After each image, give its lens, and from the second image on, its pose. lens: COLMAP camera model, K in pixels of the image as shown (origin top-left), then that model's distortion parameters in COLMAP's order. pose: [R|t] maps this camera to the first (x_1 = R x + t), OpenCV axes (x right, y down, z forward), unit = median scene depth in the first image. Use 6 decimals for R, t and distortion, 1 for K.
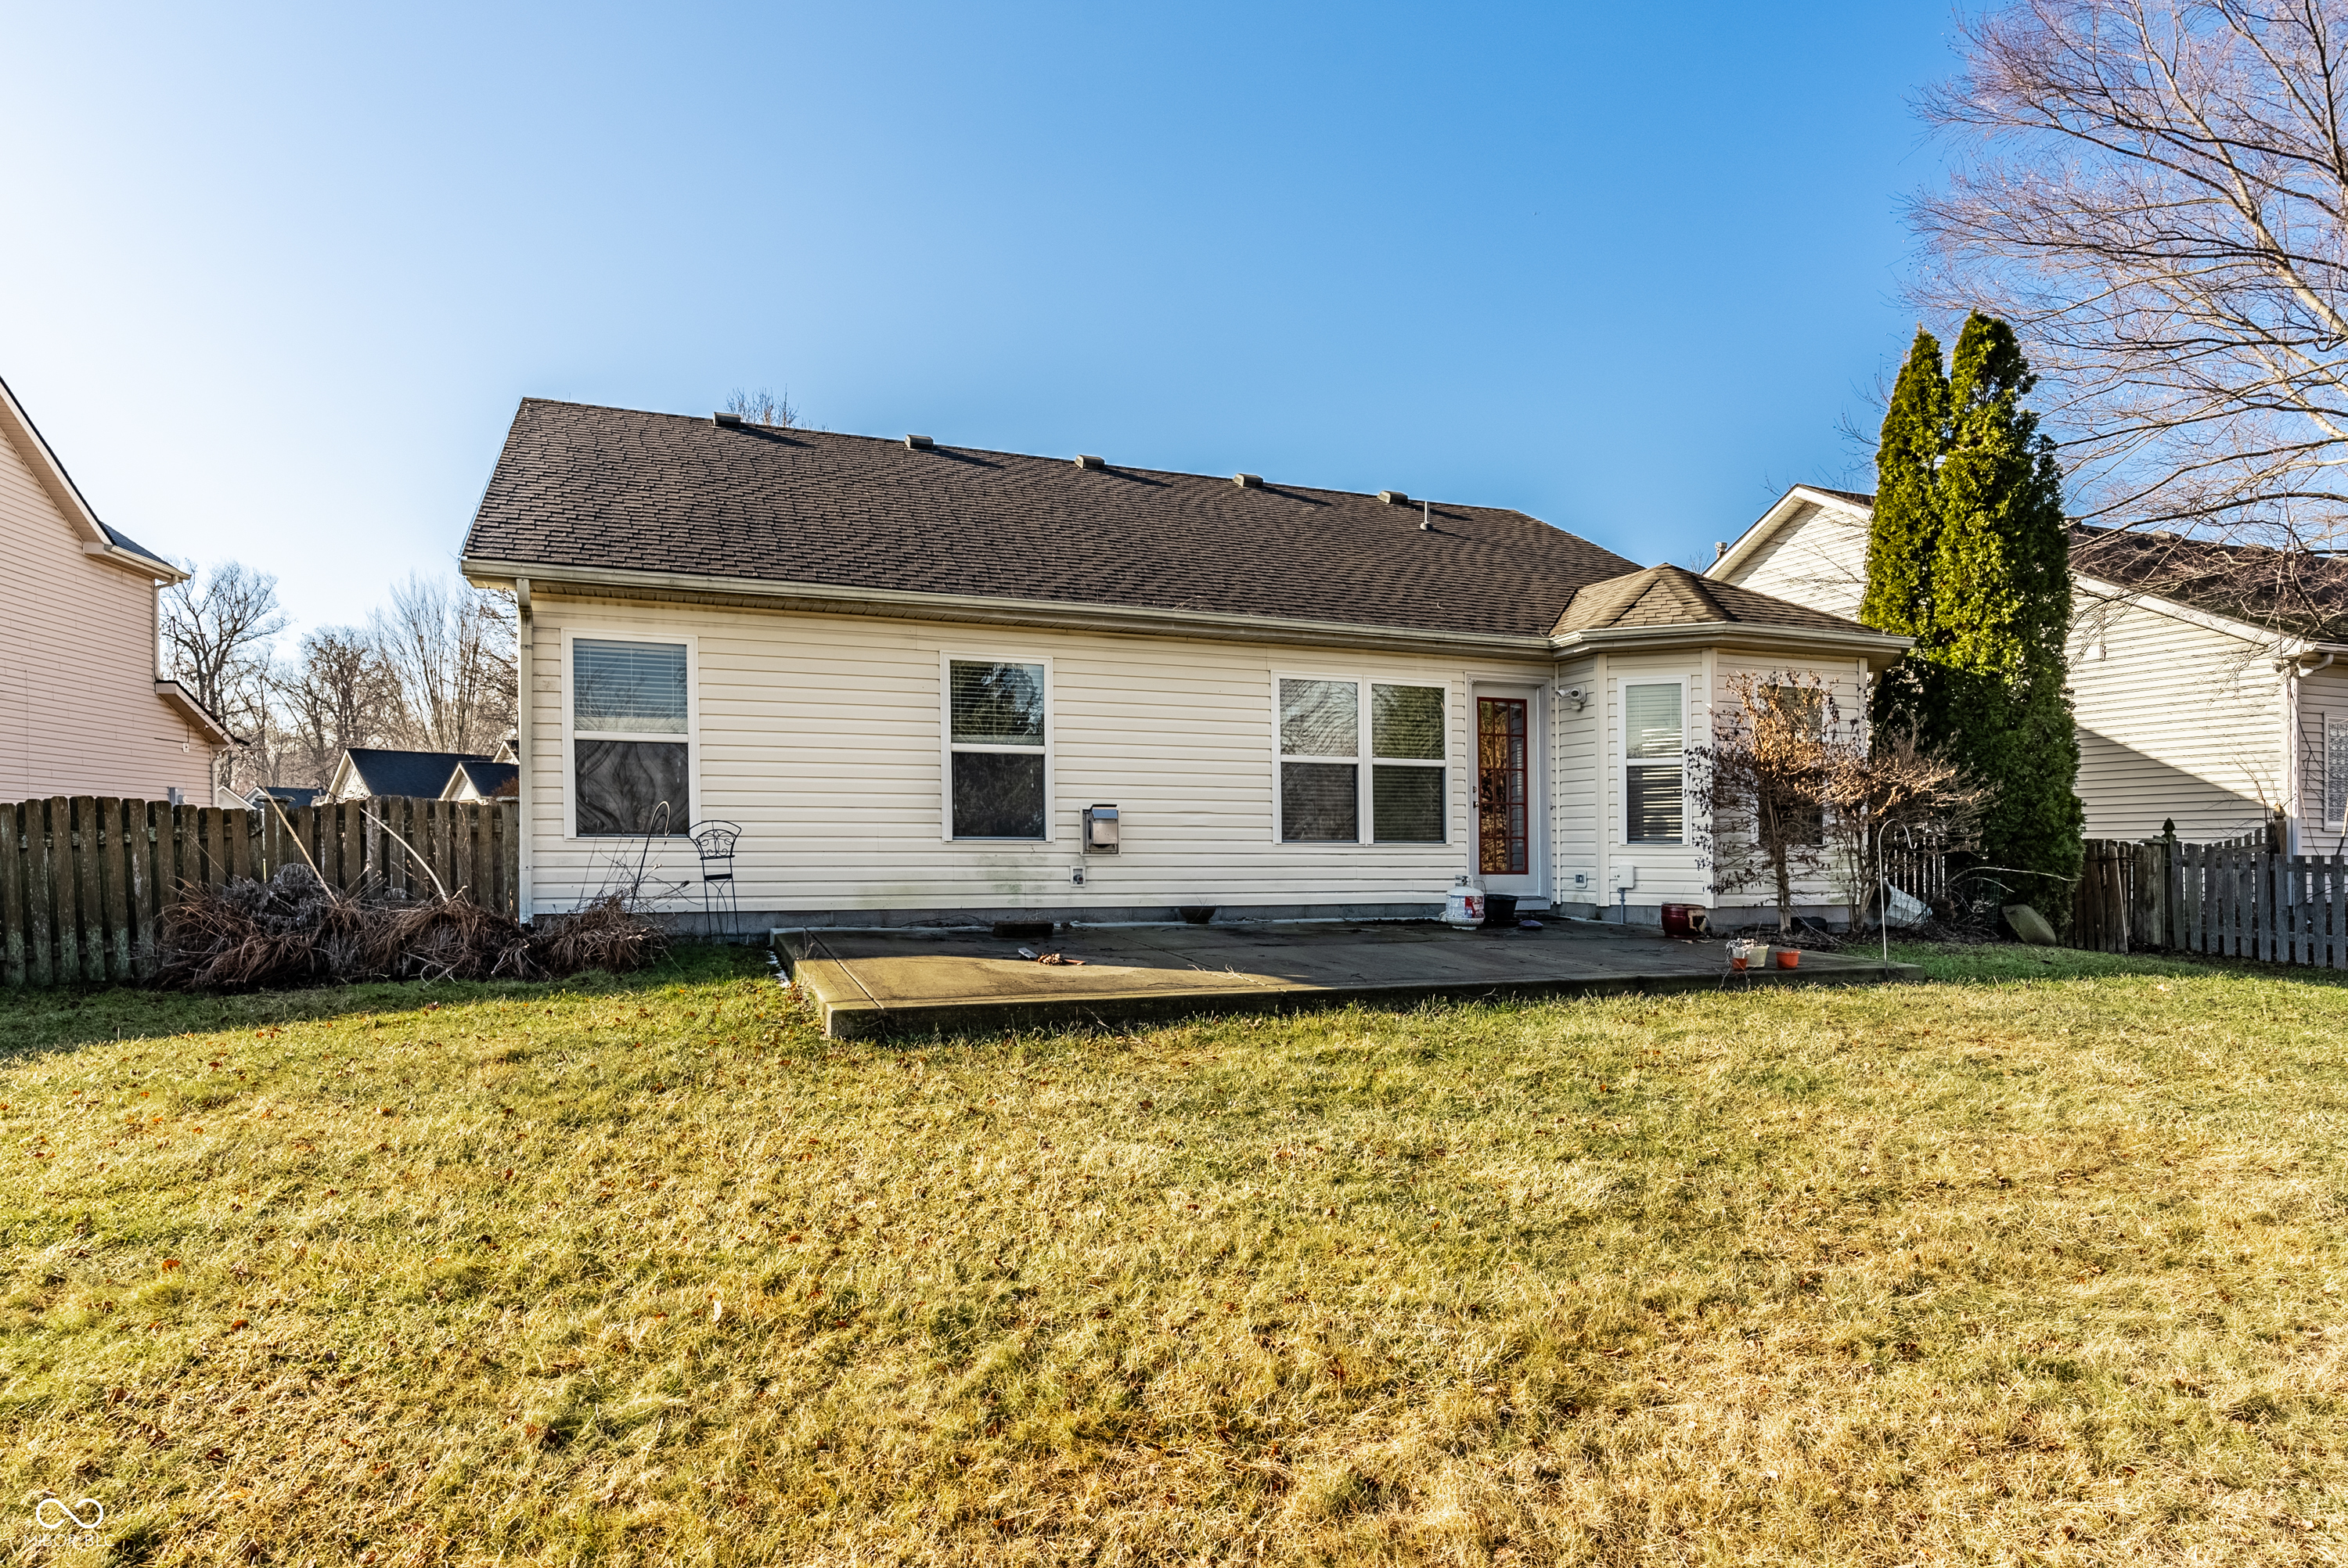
lens RADIAL K [[1372.3, 0, 1051.2], [0, 1372.3, 871.2], [0, 0, 1]] dist [0.006258, -0.000754]
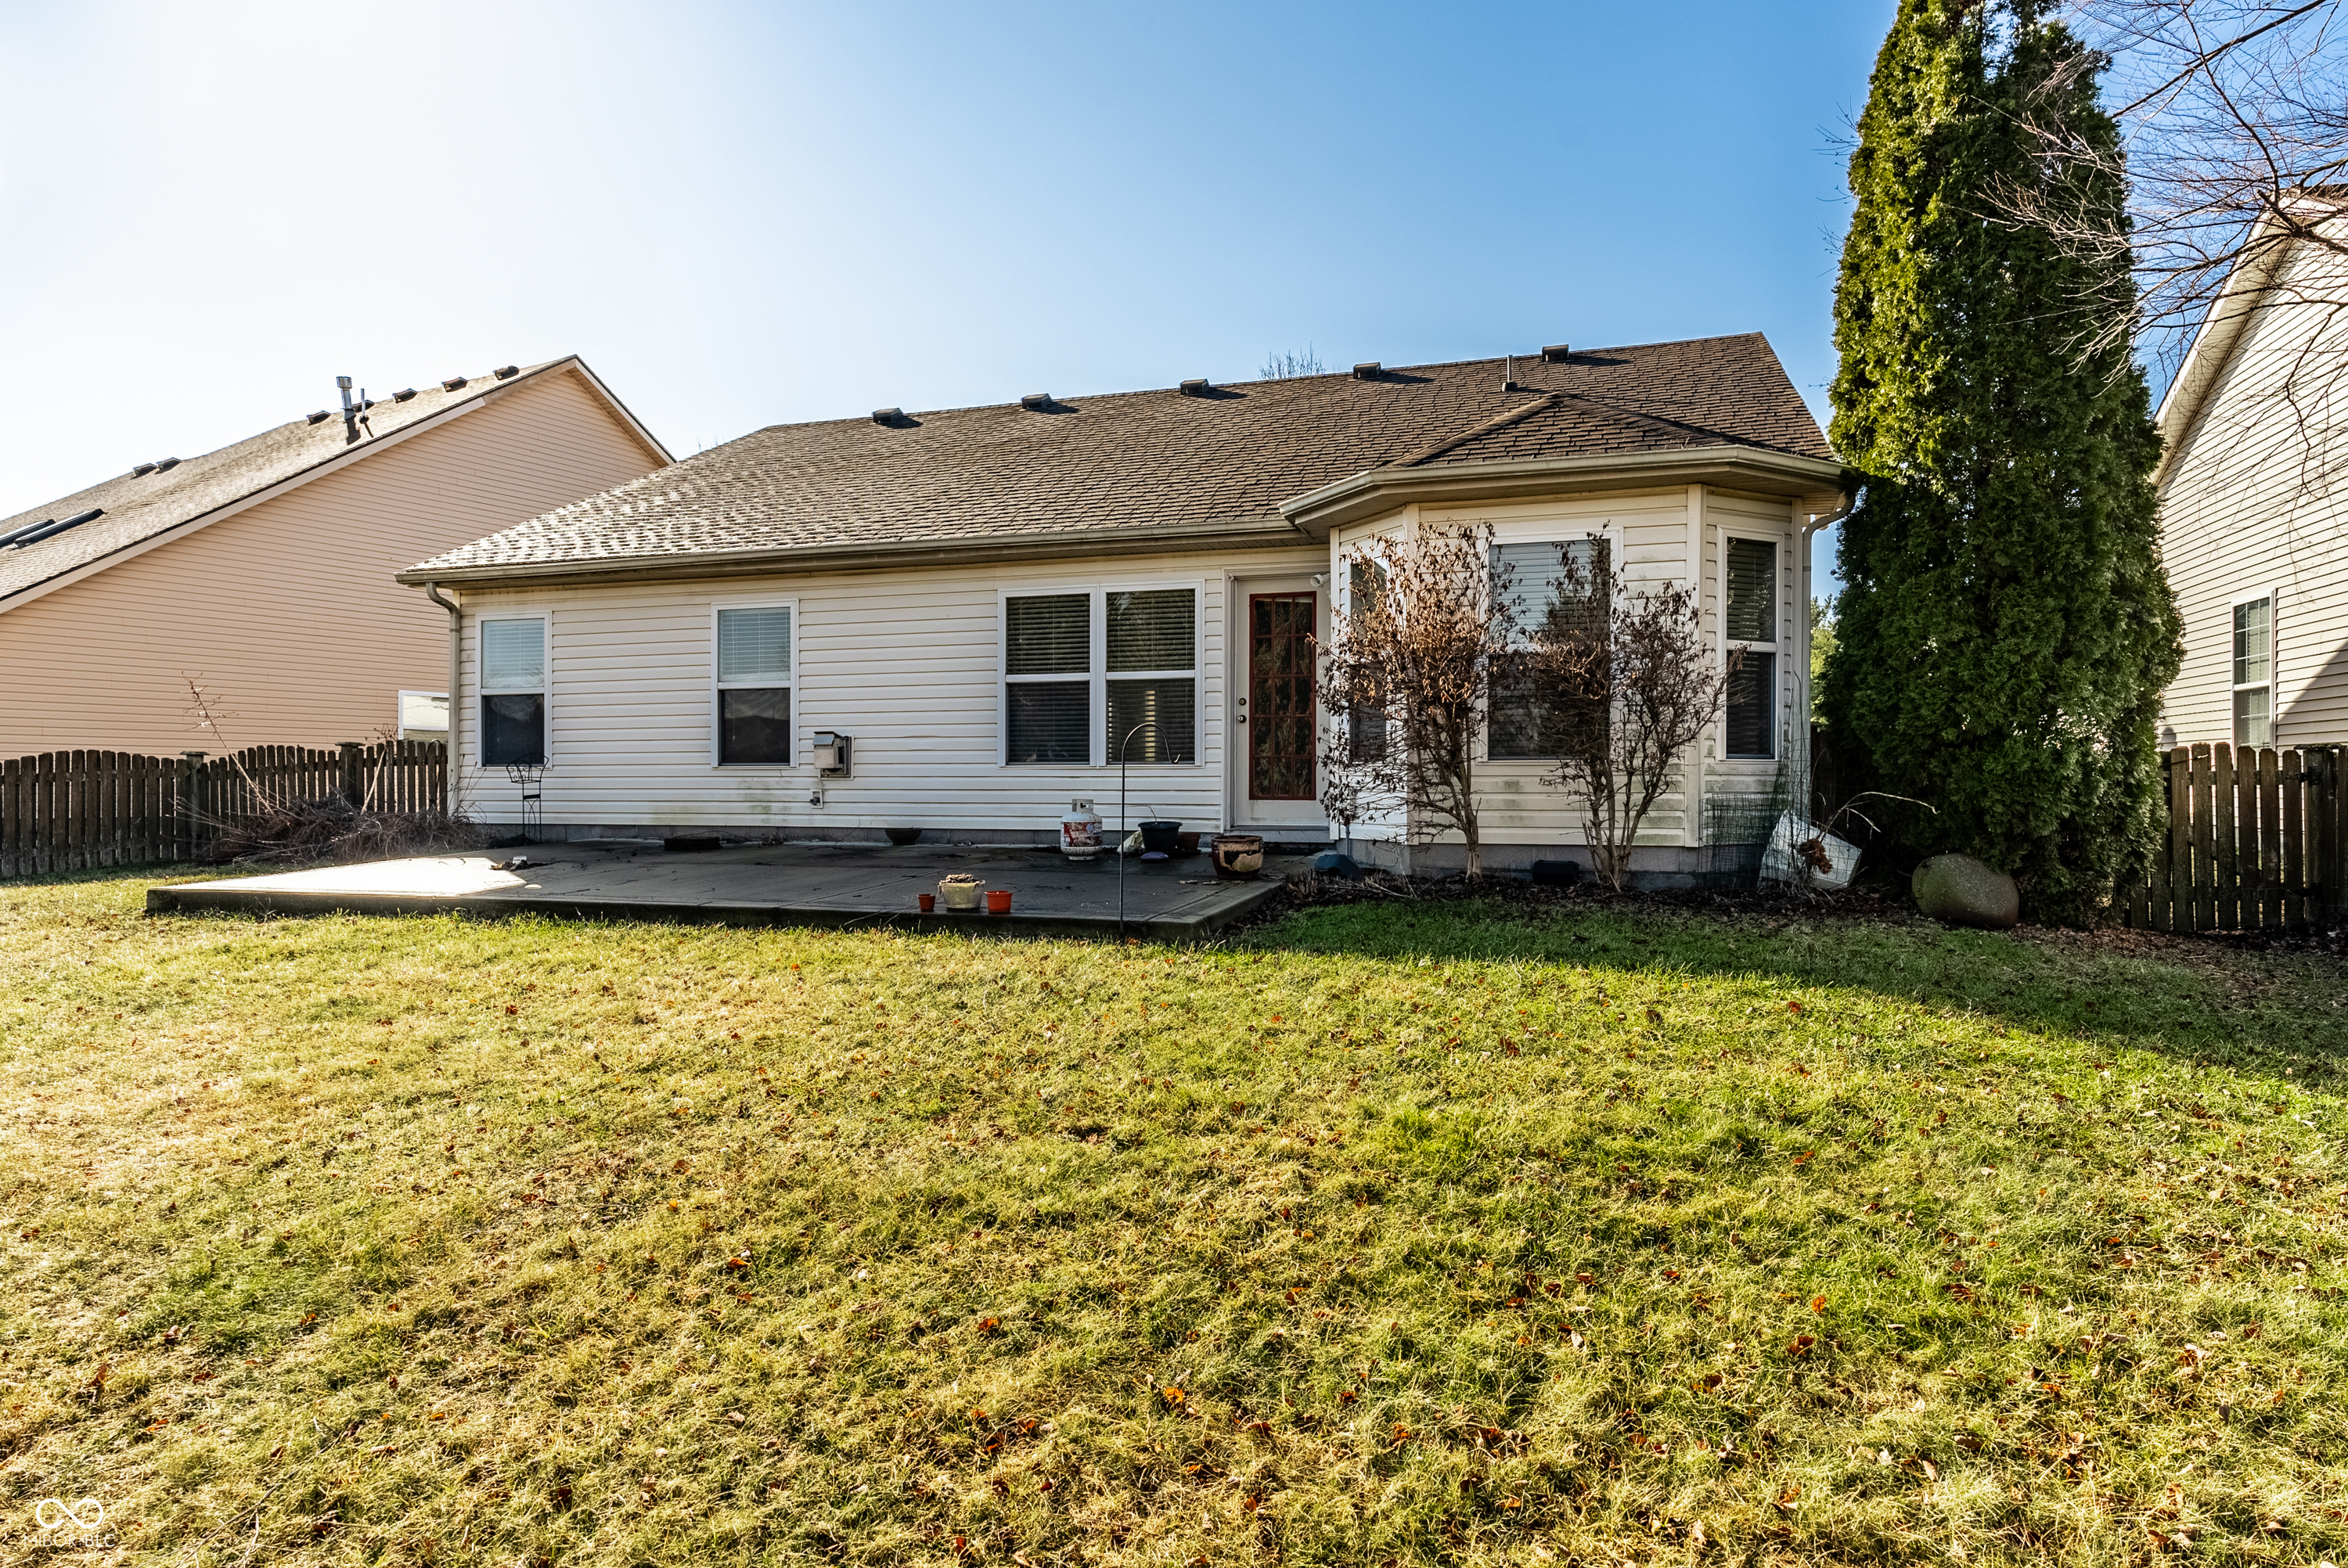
lens RADIAL K [[1287.1, 0, 1130.0], [0, 1287.1, 785.3], [0, 0, 1]] dist [0.017818, 0.000273]
pose [[0.780817, -0.001181, -0.624759, 0.796607], [-0.004039, 0.999968, -0.006938, -0.000481], [0.624747, 0.007941, 0.780787, 0.335925]]
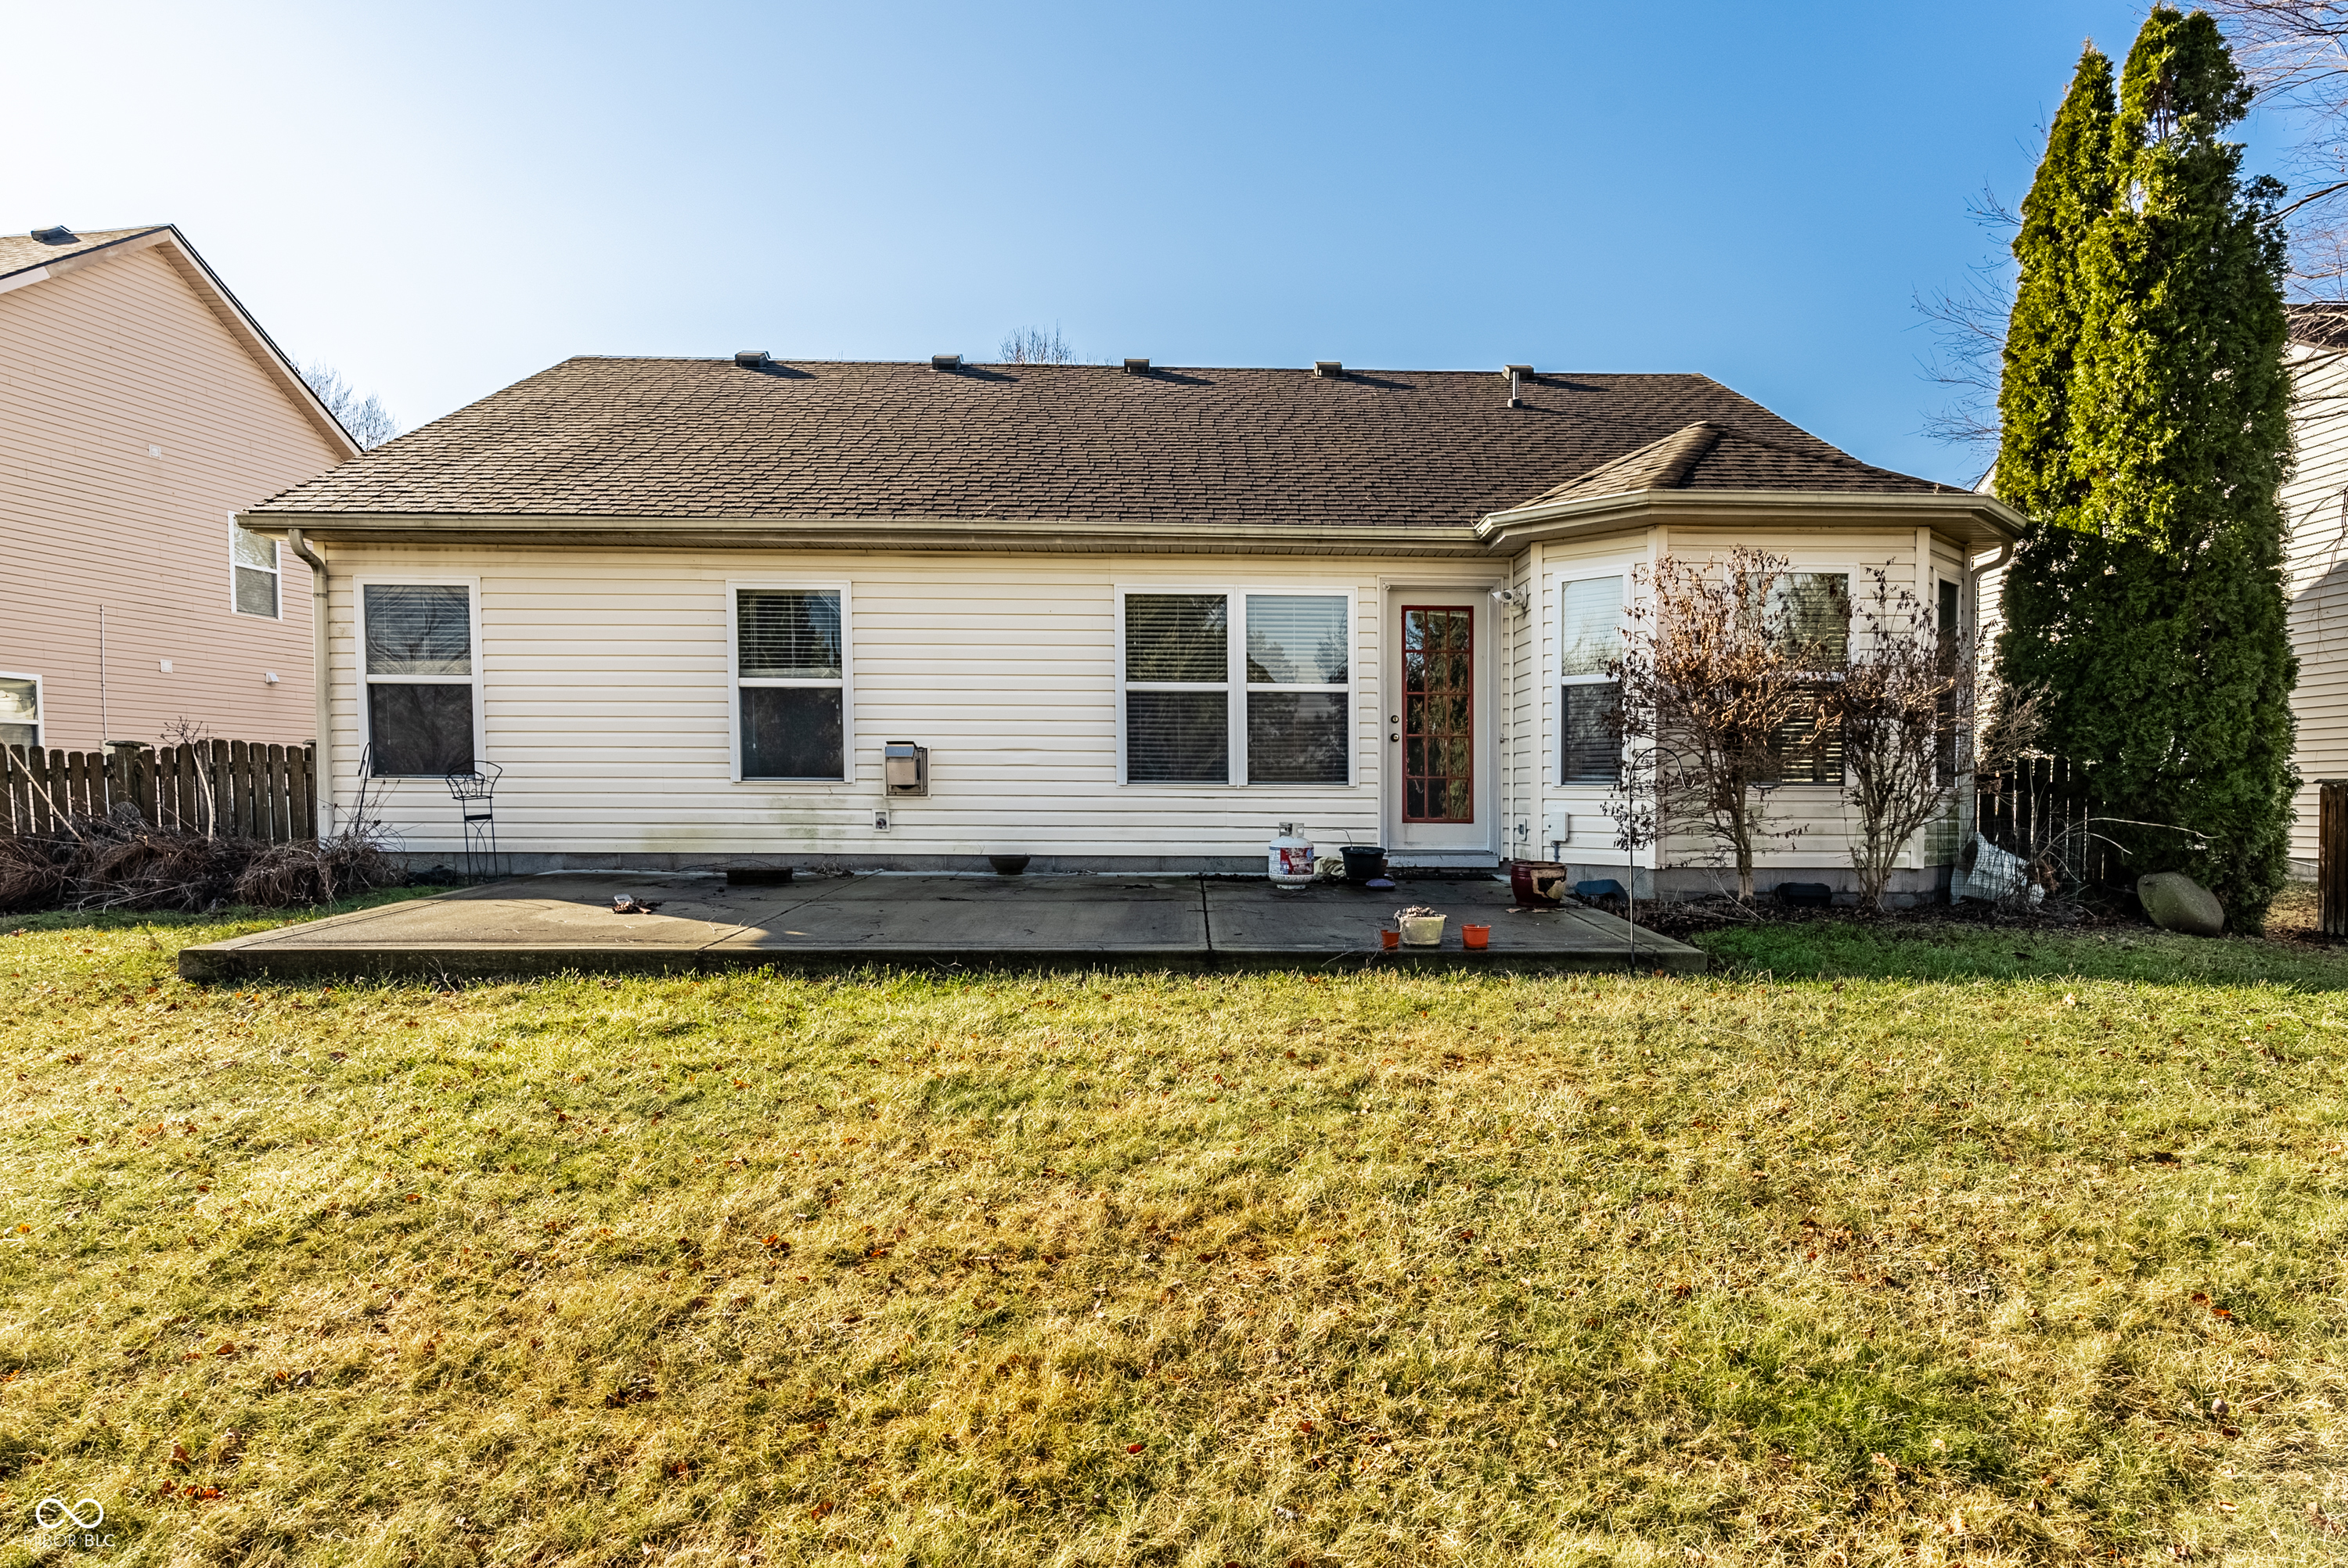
lens RADIAL K [[1372.3, 0, 1051.2], [0, 1372.3, 871.2], [0, 0, 1]] dist [0.006258, -0.000754]
pose [[0.942946, 0.020602, -0.332306, 0.405800], [-0.007297, 0.999123, 0.041237, -0.000845], [0.332864, -0.036460, 0.942270, 0.159893]]
